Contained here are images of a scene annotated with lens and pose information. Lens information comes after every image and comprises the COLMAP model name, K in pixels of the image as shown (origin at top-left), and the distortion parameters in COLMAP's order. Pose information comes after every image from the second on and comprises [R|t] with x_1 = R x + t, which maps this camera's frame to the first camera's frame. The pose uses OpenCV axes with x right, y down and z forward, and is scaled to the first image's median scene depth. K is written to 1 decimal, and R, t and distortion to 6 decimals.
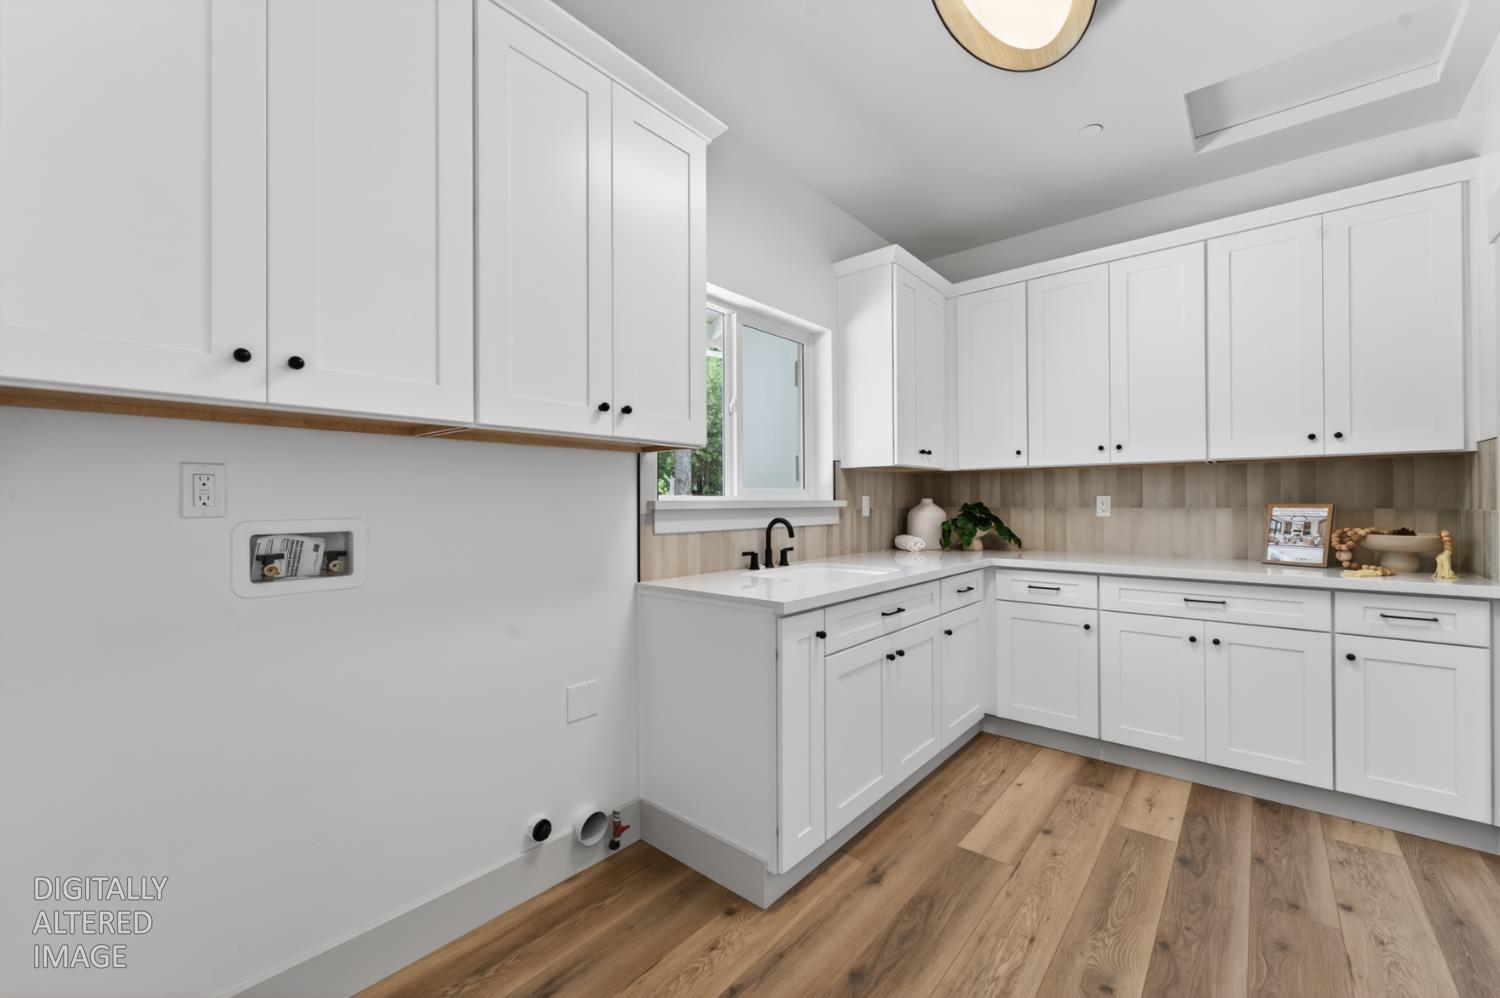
lens RADIAL K [[599.8, 0, 743.5], [0, 599.8, 497.6], [0, 0, 1]] dist [0.004342, 0.000245]
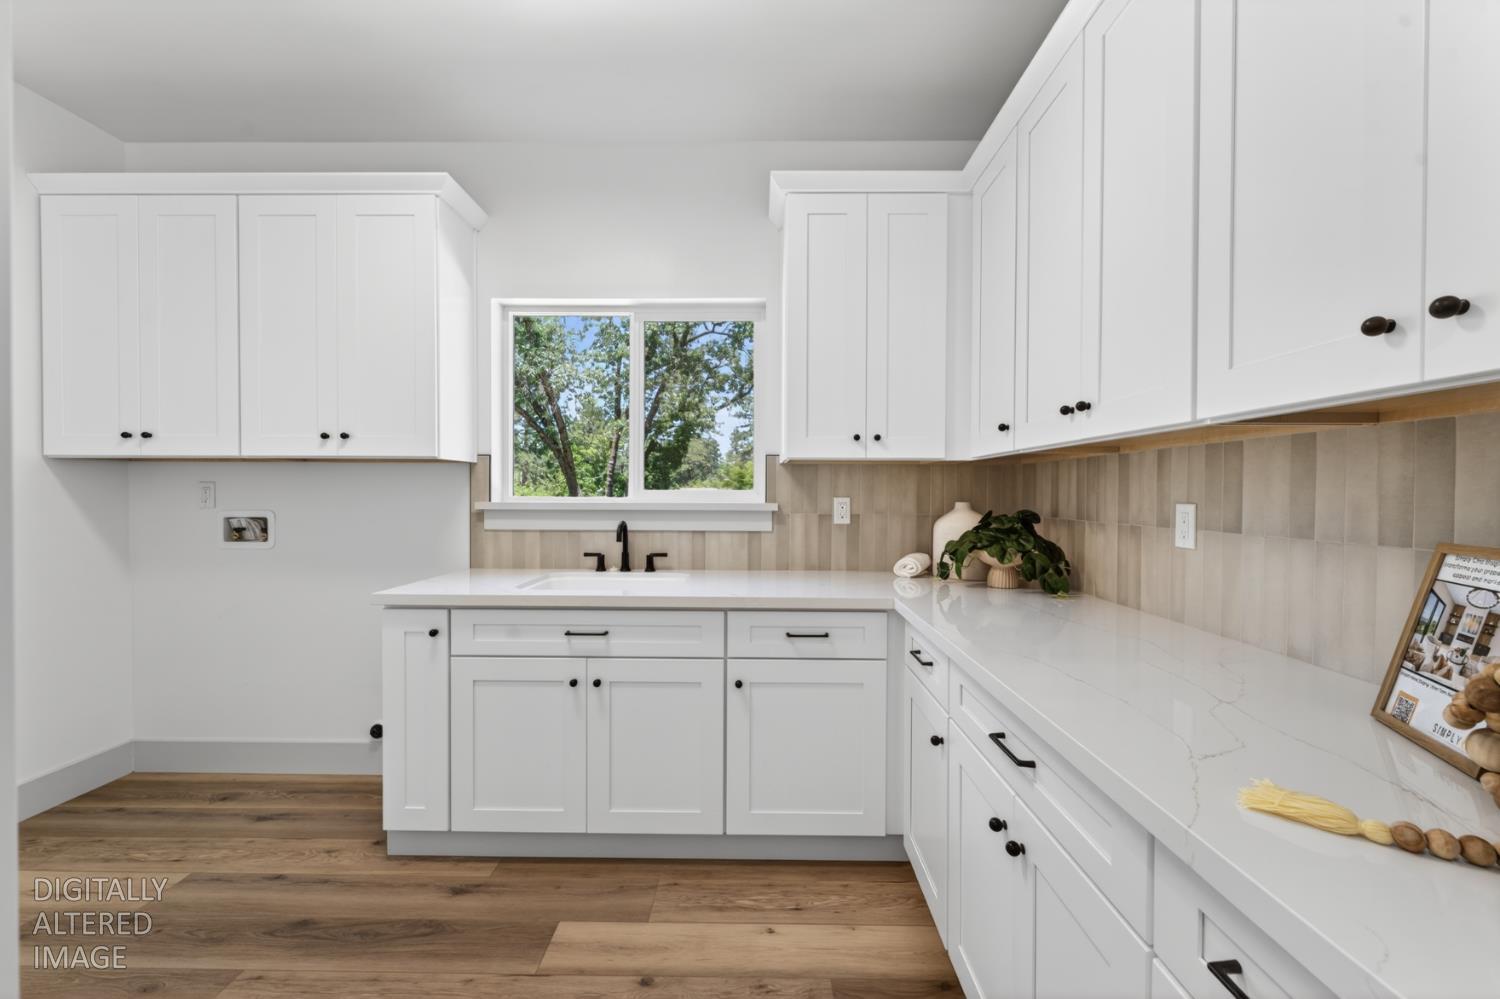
lens RADIAL K [[599.8, 0, 747.5], [0, 599.8, 497.9], [0, 0, 1]] dist [0.004342, 0.000245]
pose [[0.640340, 0.014049, -0.767963, 0.964306], [-0.001276, 0.999851, 0.017228, -0.020587], [0.768091, -0.010052, 0.640262, 0.559097]]
